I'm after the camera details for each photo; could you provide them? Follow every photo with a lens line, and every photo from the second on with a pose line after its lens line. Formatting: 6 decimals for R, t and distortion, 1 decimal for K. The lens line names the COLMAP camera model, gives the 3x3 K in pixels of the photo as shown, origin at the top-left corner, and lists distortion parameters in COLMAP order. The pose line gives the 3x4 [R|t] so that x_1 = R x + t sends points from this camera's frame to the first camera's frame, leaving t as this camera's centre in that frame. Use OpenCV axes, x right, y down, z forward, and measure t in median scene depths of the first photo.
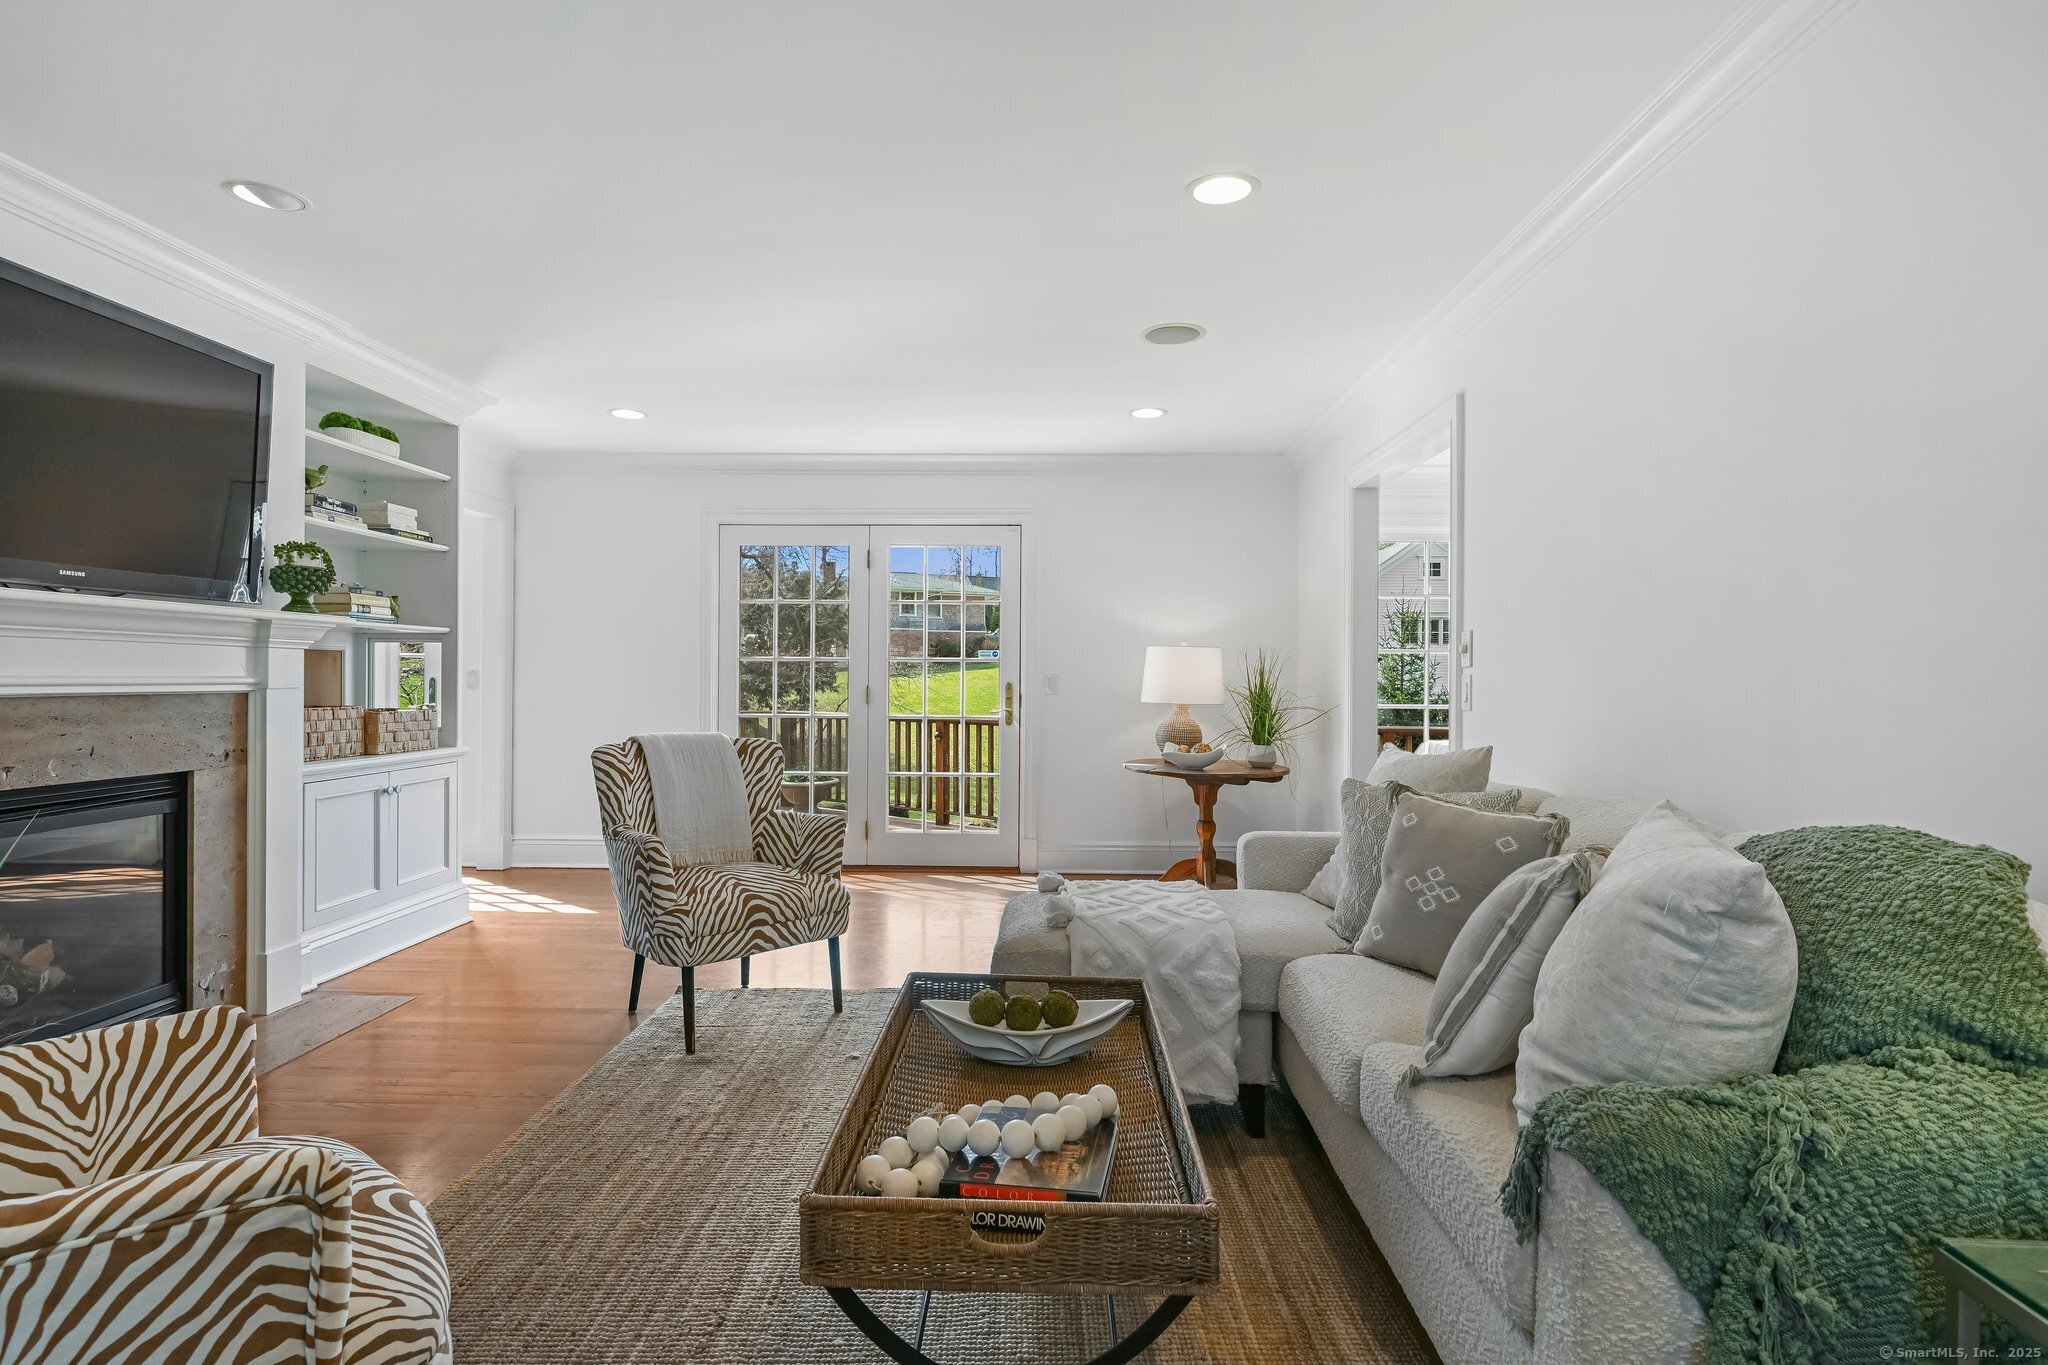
lens RADIAL K [[1032.5, 0, 1016.9], [0, 1032.5, 675.1], [0, 0, 1]] dist [-0.000827, -0.001337]
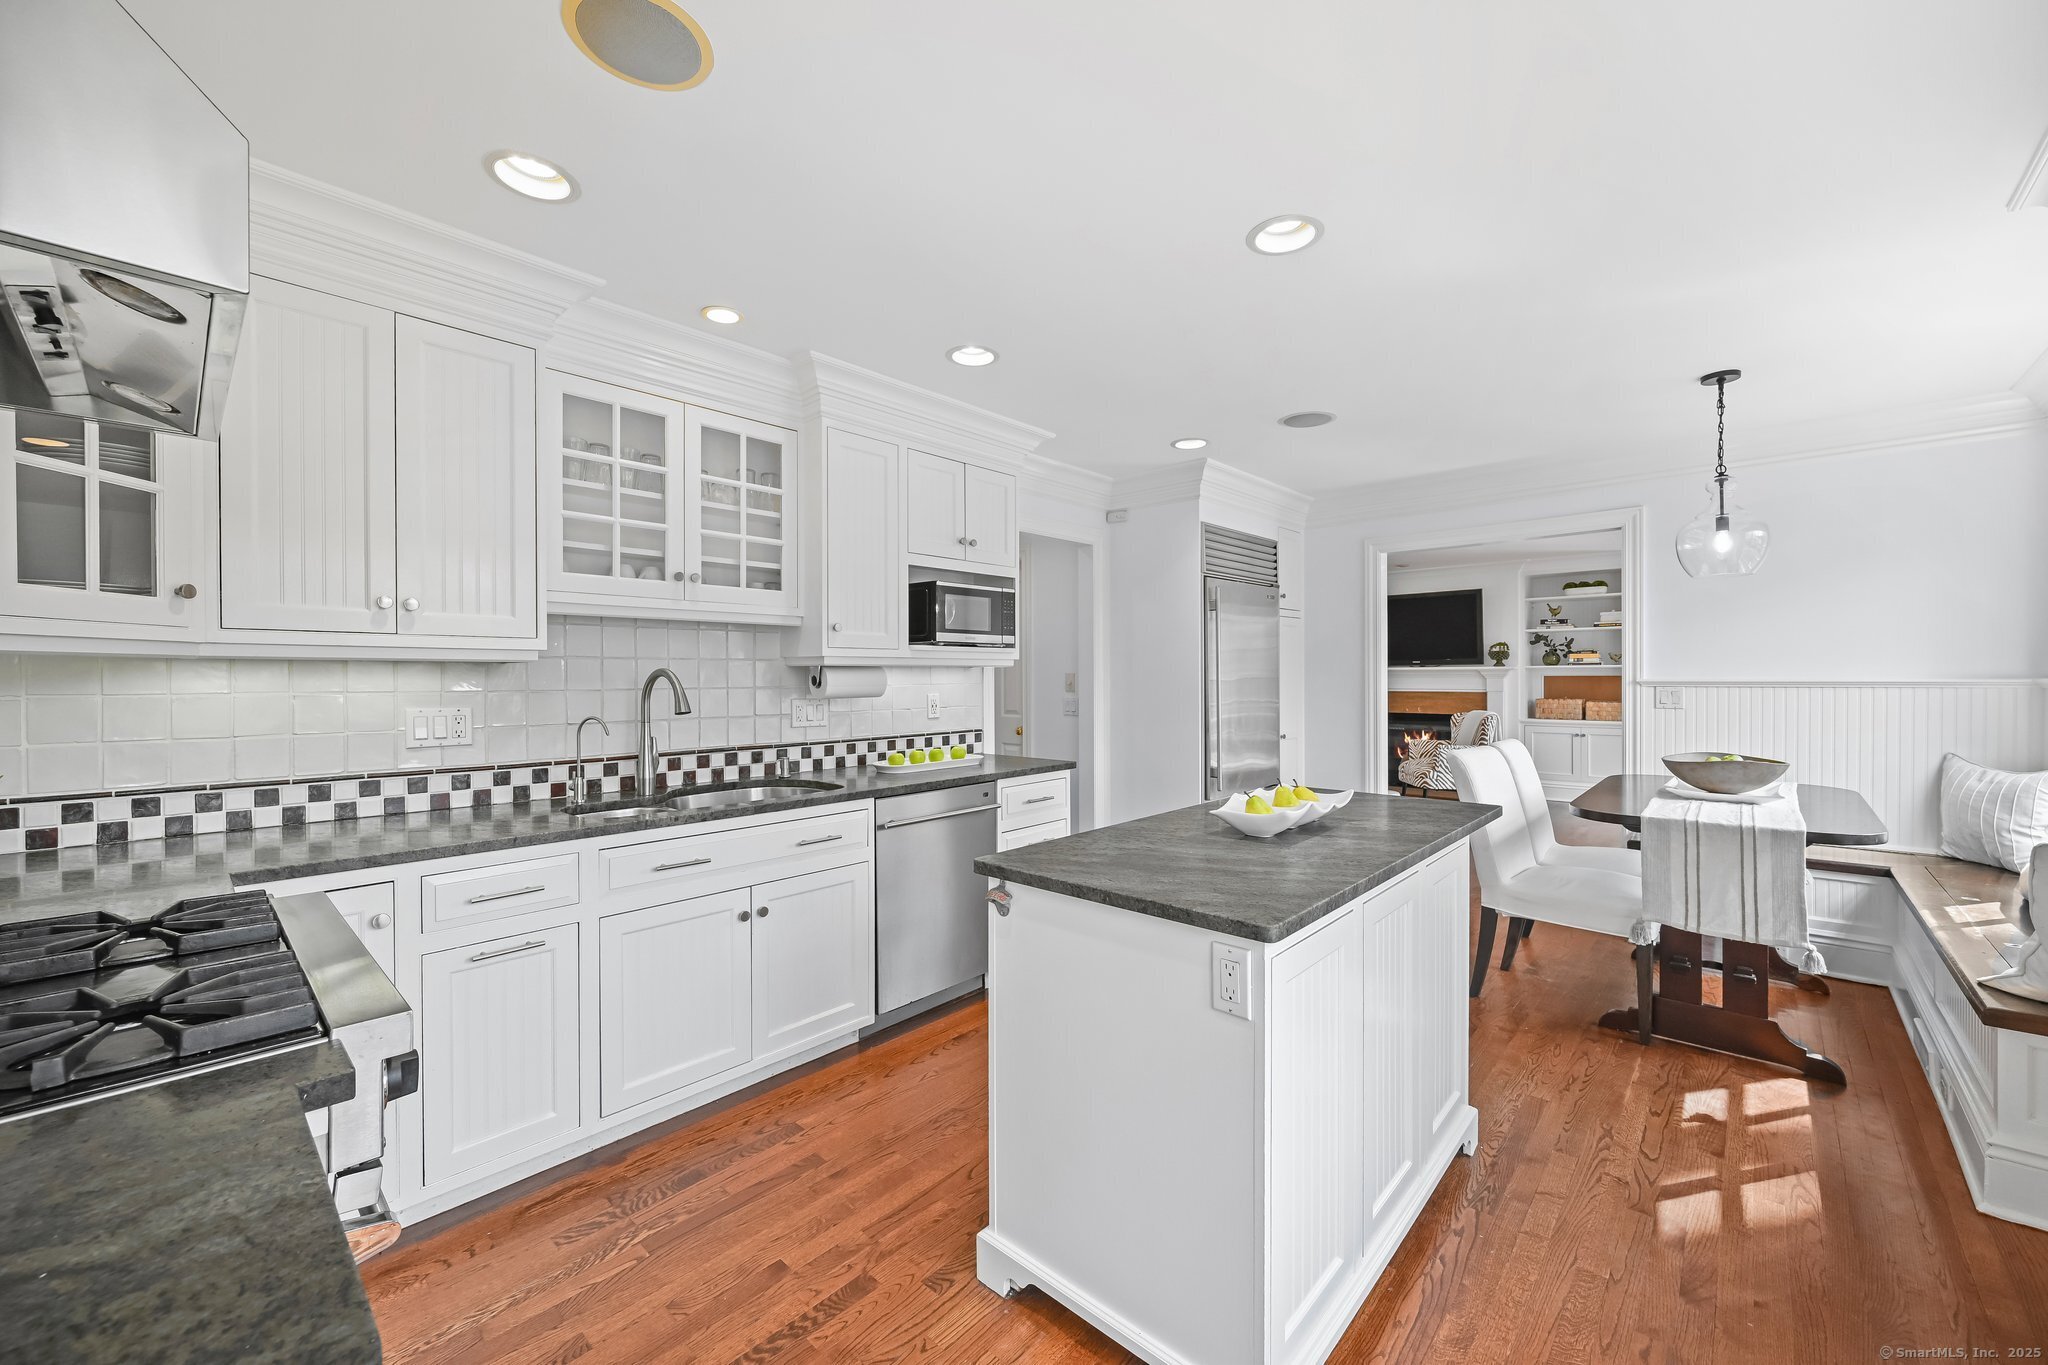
lens RADIAL K [[794.5, 0, 1028.5], [0, 794.5, 682.2], [0, 0, 1]] dist [0.001691, 0.000098]
pose [[-0.654174, 0.000496, -0.756344, 2.241251], [0.002319, 0.999996, -0.001350, -0.015713], [0.756341, -0.002637, -0.654173, 1.705444]]
